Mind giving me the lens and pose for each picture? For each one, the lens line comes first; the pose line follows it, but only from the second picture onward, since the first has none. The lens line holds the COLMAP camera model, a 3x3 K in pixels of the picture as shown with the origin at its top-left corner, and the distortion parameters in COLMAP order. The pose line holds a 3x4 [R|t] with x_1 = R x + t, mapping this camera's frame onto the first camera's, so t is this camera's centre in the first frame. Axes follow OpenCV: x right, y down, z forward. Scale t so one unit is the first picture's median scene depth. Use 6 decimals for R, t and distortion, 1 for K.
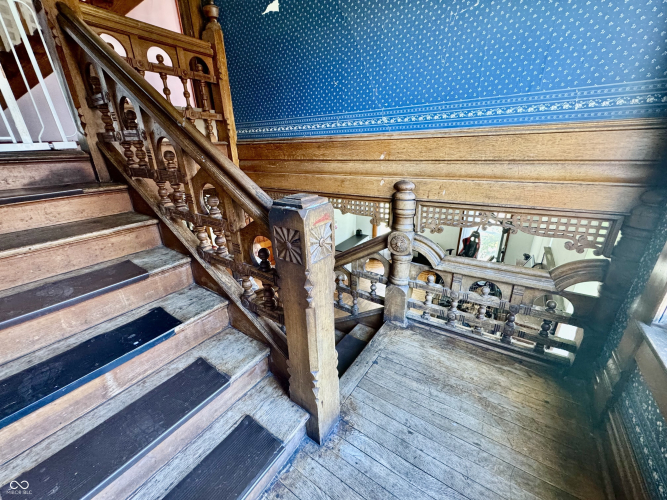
lens RADIAL K [[268.1, 0, 334.1], [0, 268.1, 251.4], [0, 0, 1]] dist [-0.003919, 0.000036]
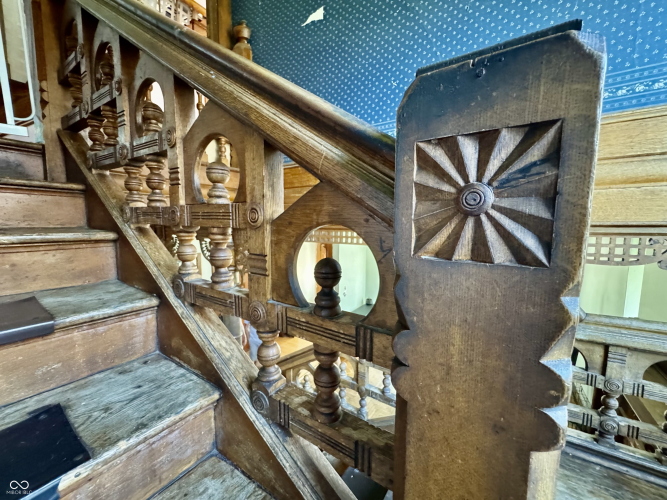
lens RADIAL K [[268.1, 0, 331.8], [0, 268.1, 252.1], [0, 0, 1]] dist [-0.003919, 0.000036]
pose [[0.999580, 0.028564, 0.004960, -0.207151], [-0.026172, 0.962679, -0.269379, 0.070652], [-0.012469, 0.269136, 0.963021, 0.480110]]
